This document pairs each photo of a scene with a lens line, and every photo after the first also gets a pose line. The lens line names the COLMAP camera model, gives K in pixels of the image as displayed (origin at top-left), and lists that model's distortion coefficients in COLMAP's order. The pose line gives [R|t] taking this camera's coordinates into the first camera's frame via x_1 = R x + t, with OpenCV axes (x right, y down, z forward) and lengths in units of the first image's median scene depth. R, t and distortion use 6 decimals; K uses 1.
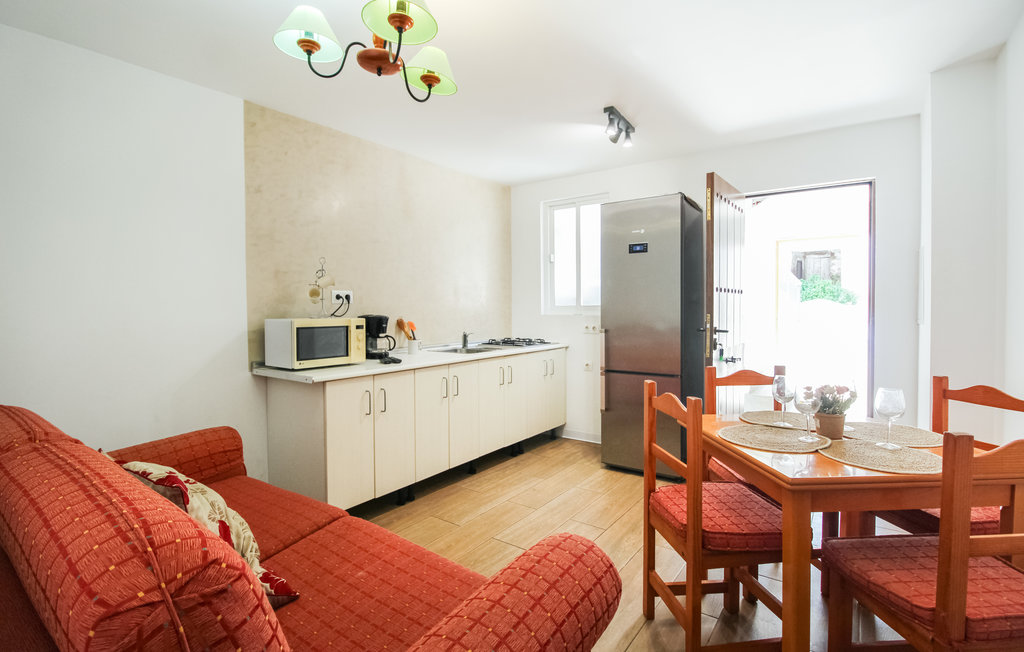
lens RADIAL K [[504.4, 0, 519.6], [0, 504.4, 322.1], [0, 0, 1]] dist [0.002866, -0.011956]
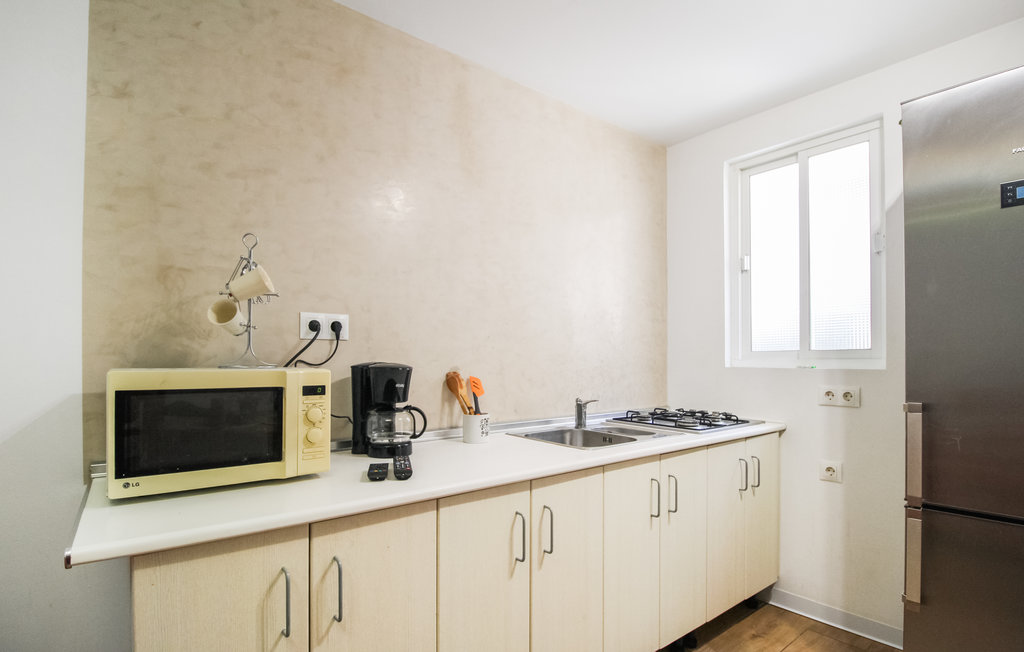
lens RADIAL K [[504.4, 0, 503.6], [0, 504.4, 355.7], [0, 0, 1]] dist [0.002866, -0.011956]
pose [[0.956220, 0.003798, -0.292623, -0.035563], [-0.014807, 0.999263, -0.035416, -0.005534], [0.292273, 0.038199, 0.955572, 0.541751]]
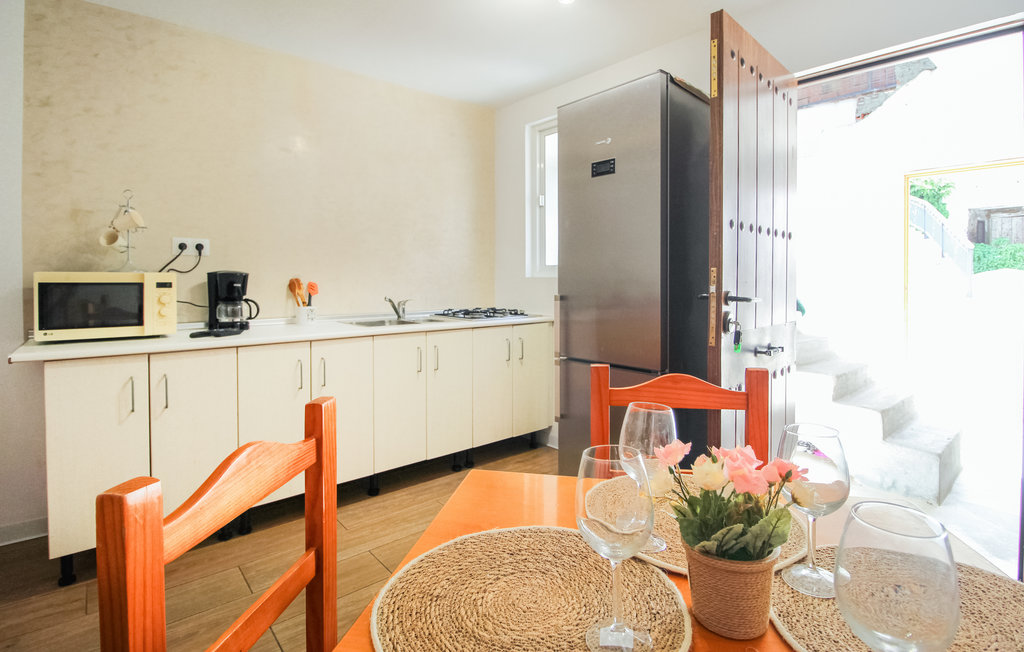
lens RADIAL K [[504.4, 0, 517.2], [0, 504.4, 287.1], [0, 0, 1]] dist [0.002866, -0.011956]
pose [[0.968950, 0.009078, -0.247088, 0.288486], [-0.012601, 0.999840, -0.012681, 0.013026], [0.246933, 0.015401, 0.968910, 0.365898]]
